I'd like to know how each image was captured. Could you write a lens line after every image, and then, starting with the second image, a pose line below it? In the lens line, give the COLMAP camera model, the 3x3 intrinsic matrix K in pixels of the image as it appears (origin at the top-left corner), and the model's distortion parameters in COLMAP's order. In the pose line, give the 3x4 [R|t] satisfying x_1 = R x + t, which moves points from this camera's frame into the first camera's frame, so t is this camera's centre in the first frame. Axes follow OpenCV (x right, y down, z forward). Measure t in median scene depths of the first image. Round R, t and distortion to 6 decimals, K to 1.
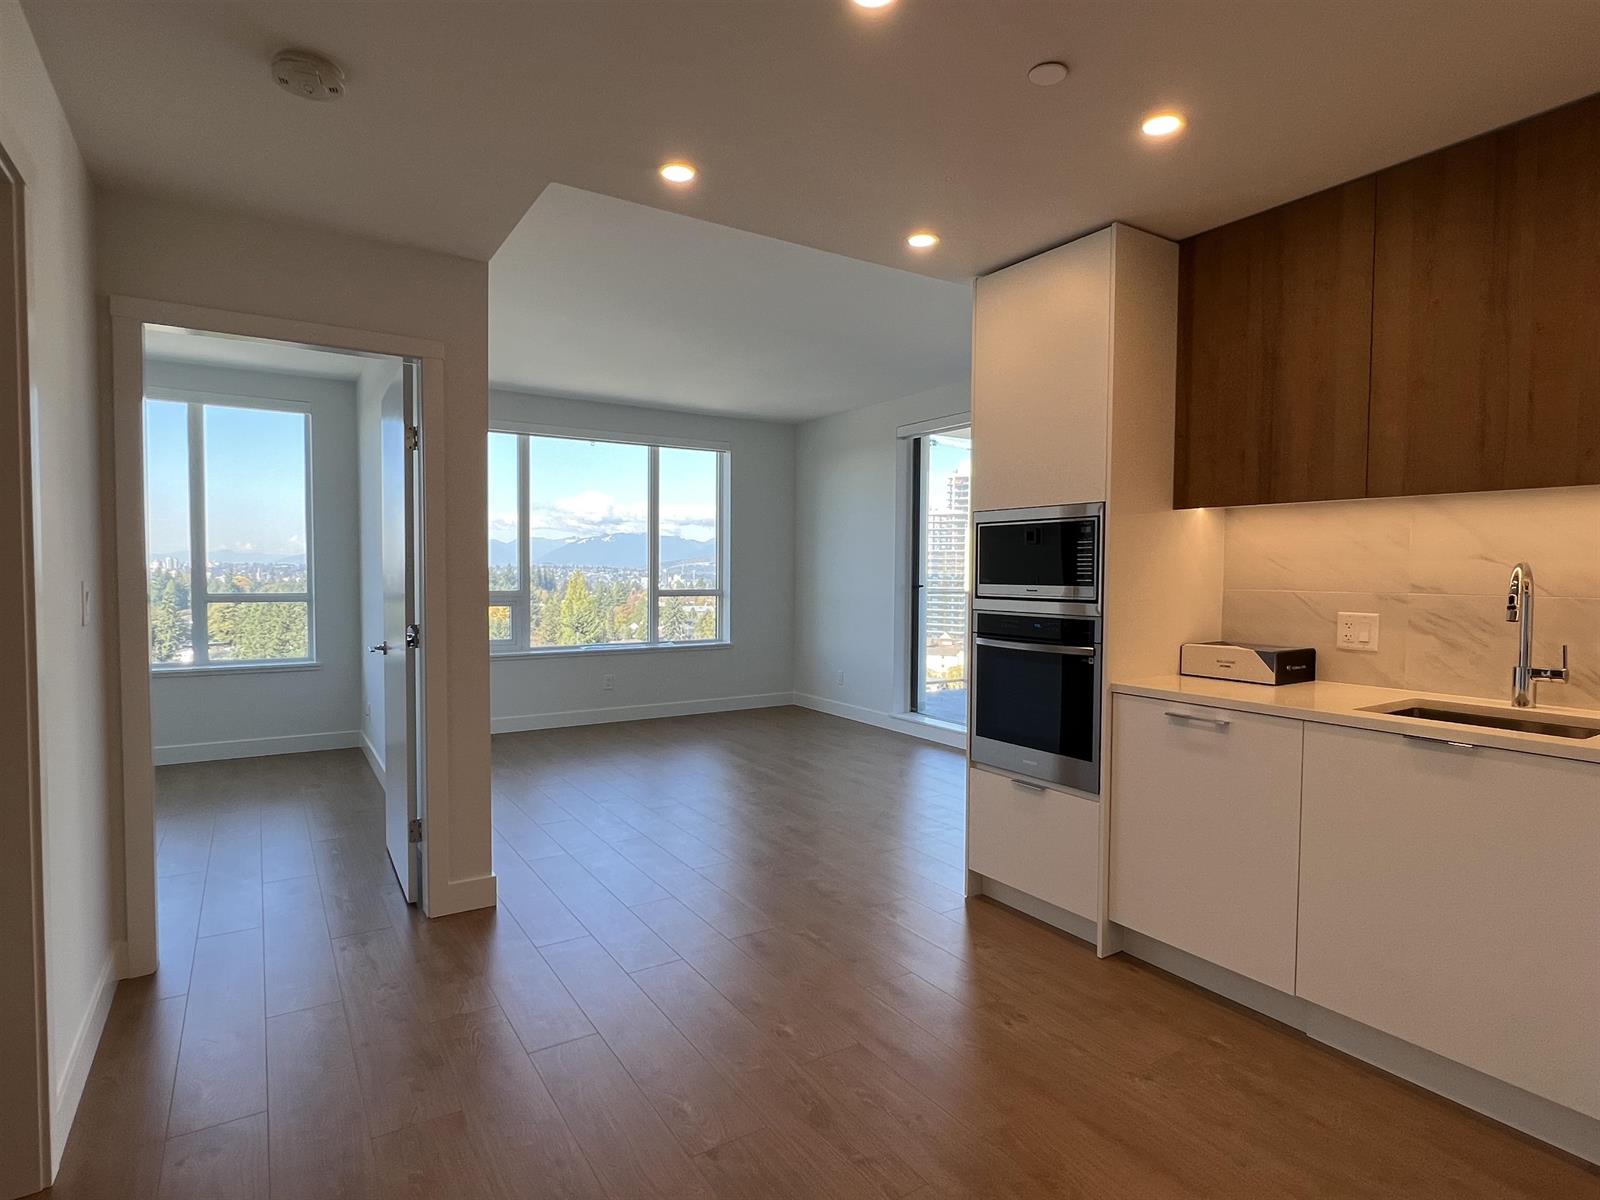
lens RADIAL K [[843.6, 0, 800.0], [0, 843.6, 600.0], [0, 0, 1]] dist [0.000438, -0.000100]
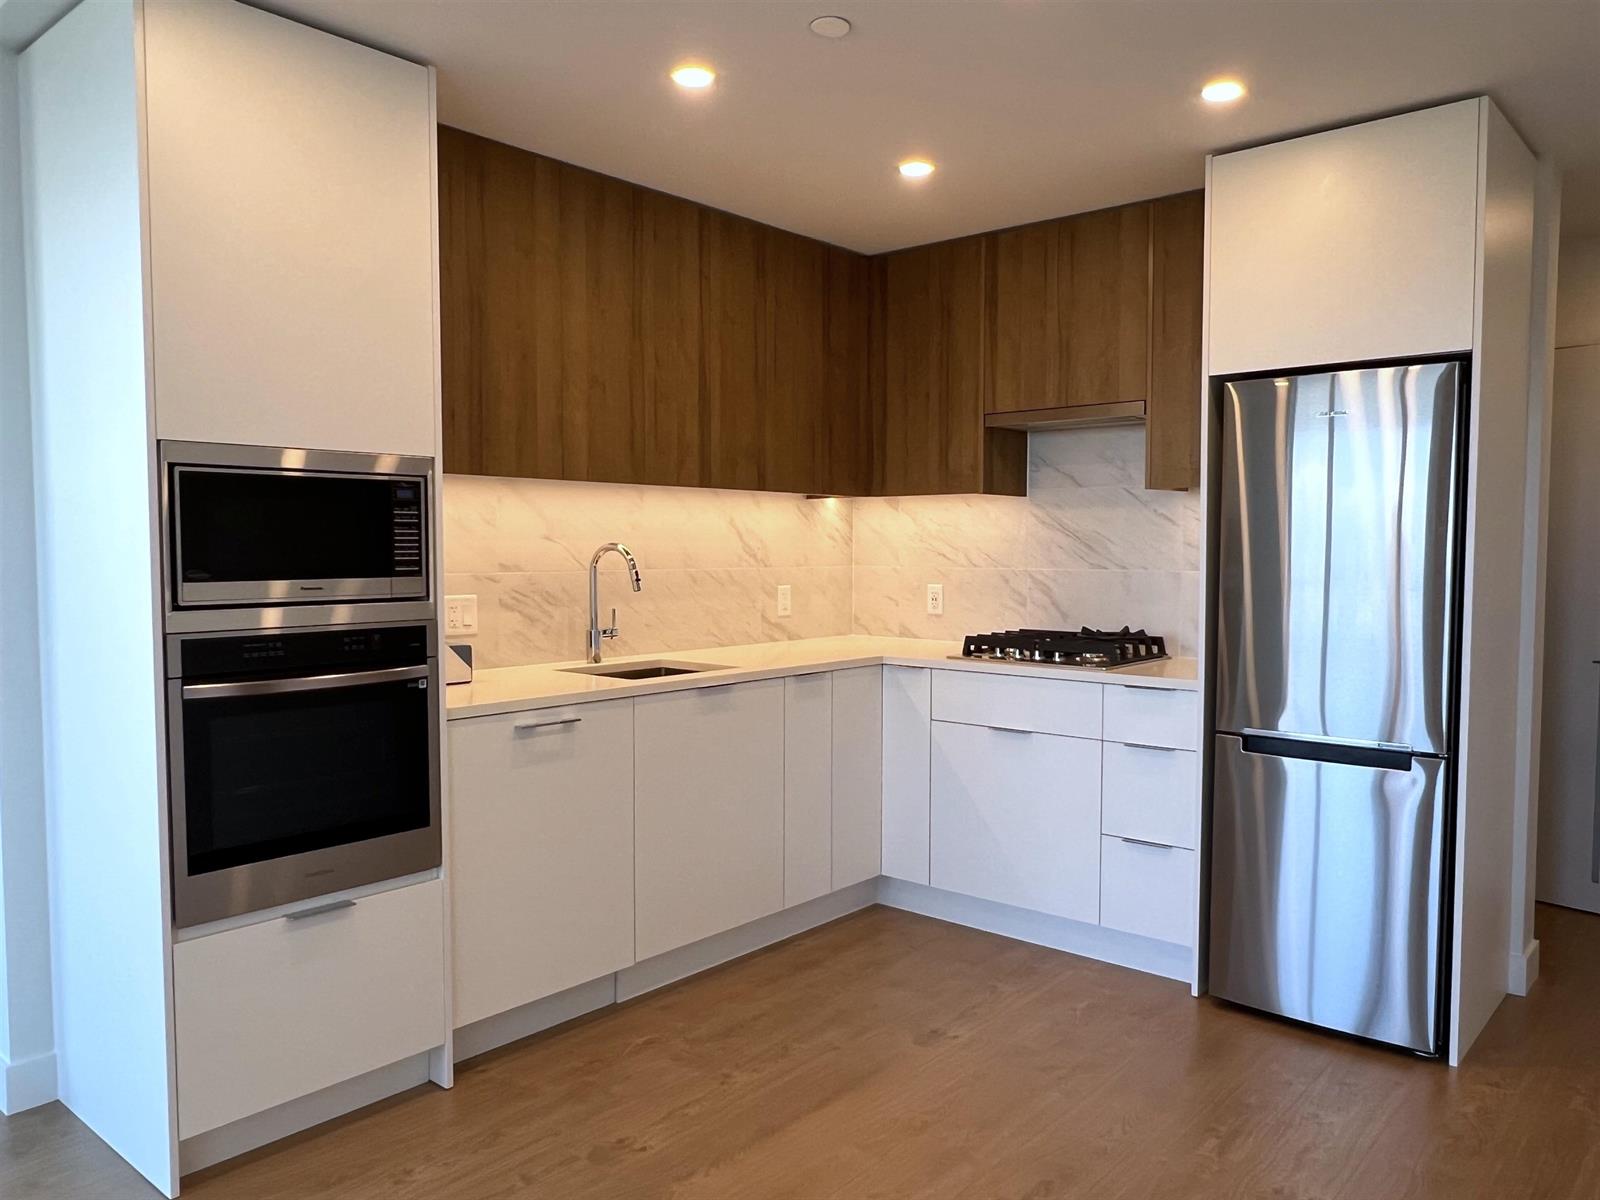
lens RADIAL K [[1164.6, 0, 800.0], [0, 1164.6, 600.0], [0, 0, 1]] dist [-0.004870, -0.000640]
pose [[-0.282849, -0.051670, 0.957772, -0.686072], [0.031669, 0.997500, 0.063166, -0.049417], [-0.958641, 0.048198, -0.280506, 1.003066]]
